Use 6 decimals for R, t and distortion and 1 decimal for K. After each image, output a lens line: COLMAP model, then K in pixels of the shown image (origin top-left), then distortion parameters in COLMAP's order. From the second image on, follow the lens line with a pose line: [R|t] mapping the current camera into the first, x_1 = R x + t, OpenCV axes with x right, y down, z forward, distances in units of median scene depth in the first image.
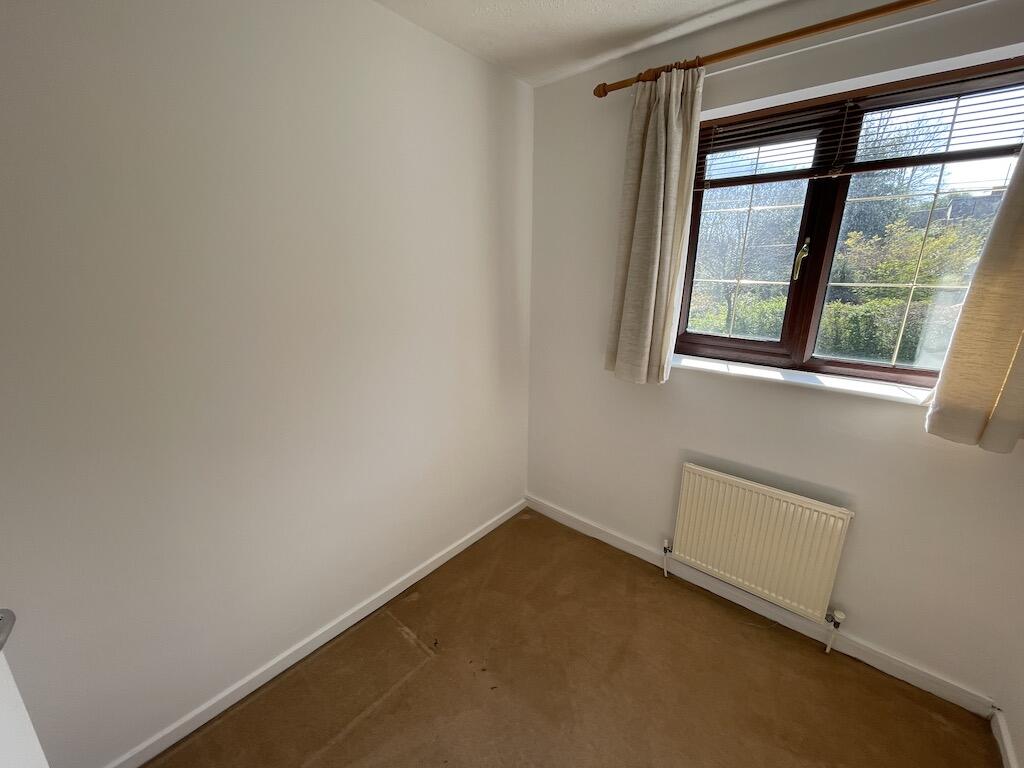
lens RADIAL K [[413.4, 0, 509.3], [0, 413.4, 381.4], [0, 0, 1]] dist [0.000546, -0.000270]
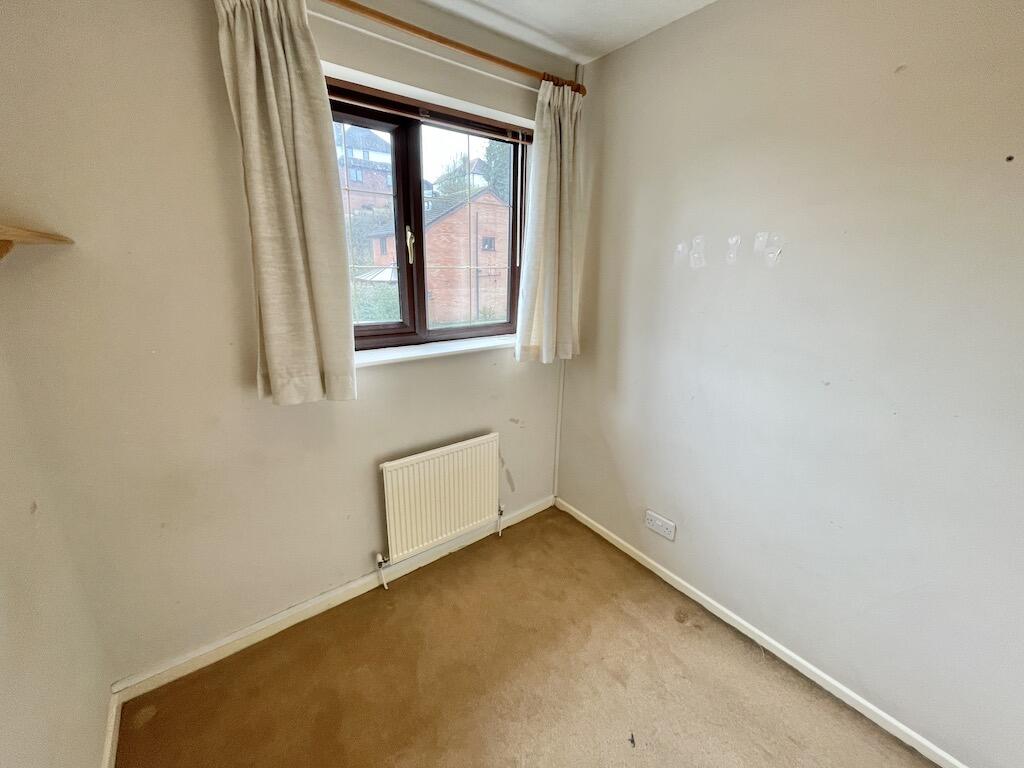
lens RADIAL K [[414.8, 0, 509.6], [0, 414.8, 381.4], [0, 0, 1]] dist [-0.001726, -0.000409]
pose [[0.217591, -0.267427, 0.938689, -0.379003], [0.254220, 0.944066, 0.210030, -0.113877], [-0.942352, 0.192933, 0.273406, 0.497556]]
